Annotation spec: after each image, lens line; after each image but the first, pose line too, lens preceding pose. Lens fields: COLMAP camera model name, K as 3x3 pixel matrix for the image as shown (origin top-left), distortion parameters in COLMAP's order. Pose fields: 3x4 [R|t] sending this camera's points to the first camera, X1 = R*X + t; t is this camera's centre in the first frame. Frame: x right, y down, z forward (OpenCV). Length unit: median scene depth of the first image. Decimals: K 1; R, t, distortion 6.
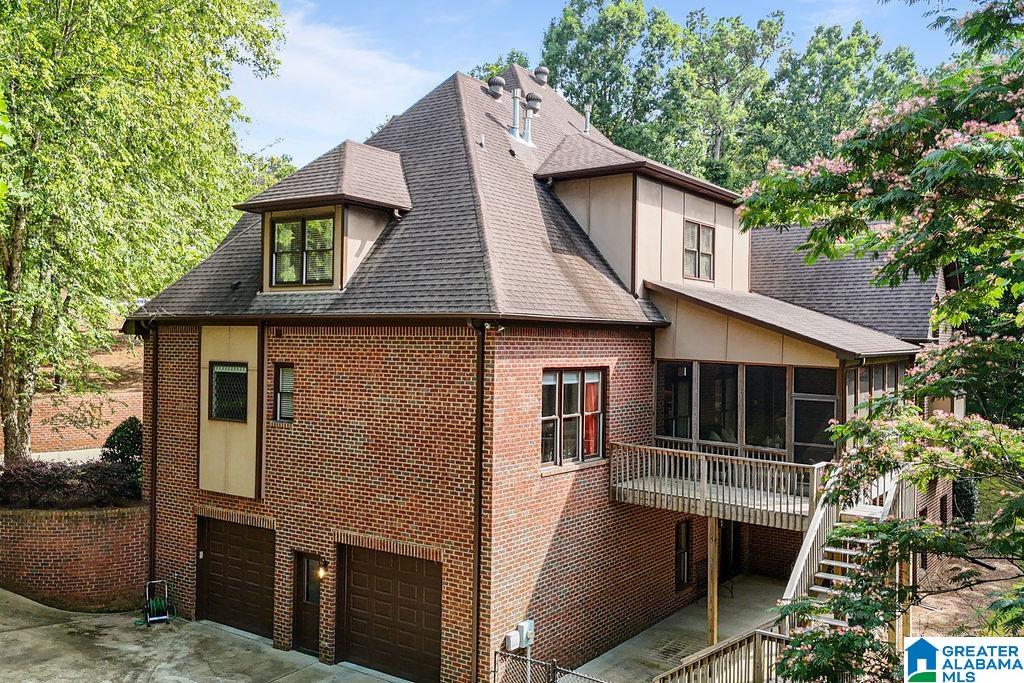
lens RADIAL K [[903.4, 0, 512.0], [0, 903.4, 341.5], [0, 0, 1]] dist [0.121684, -0.192730]
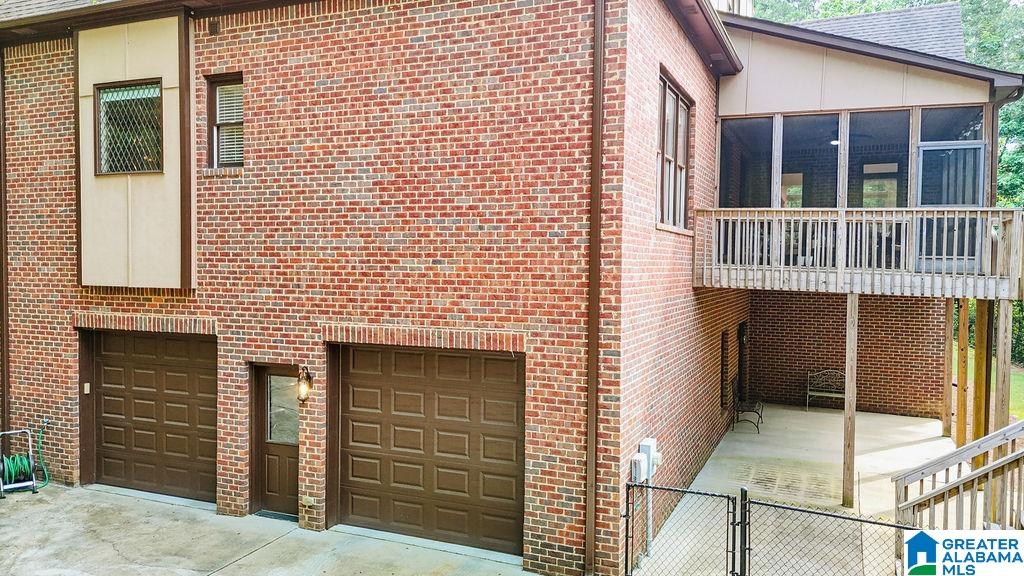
lens RADIAL K [[748.5, 0, 512.0], [0, 748.5, 288.0], [0, 0, 1]] dist [0.087978, -0.096789]
pose [[0.976877, -0.011090, 0.213514, -0.178078], [0.004548, 0.999506, 0.031104, 0.165775], [-0.213754, -0.029414, 0.976445, 0.454738]]
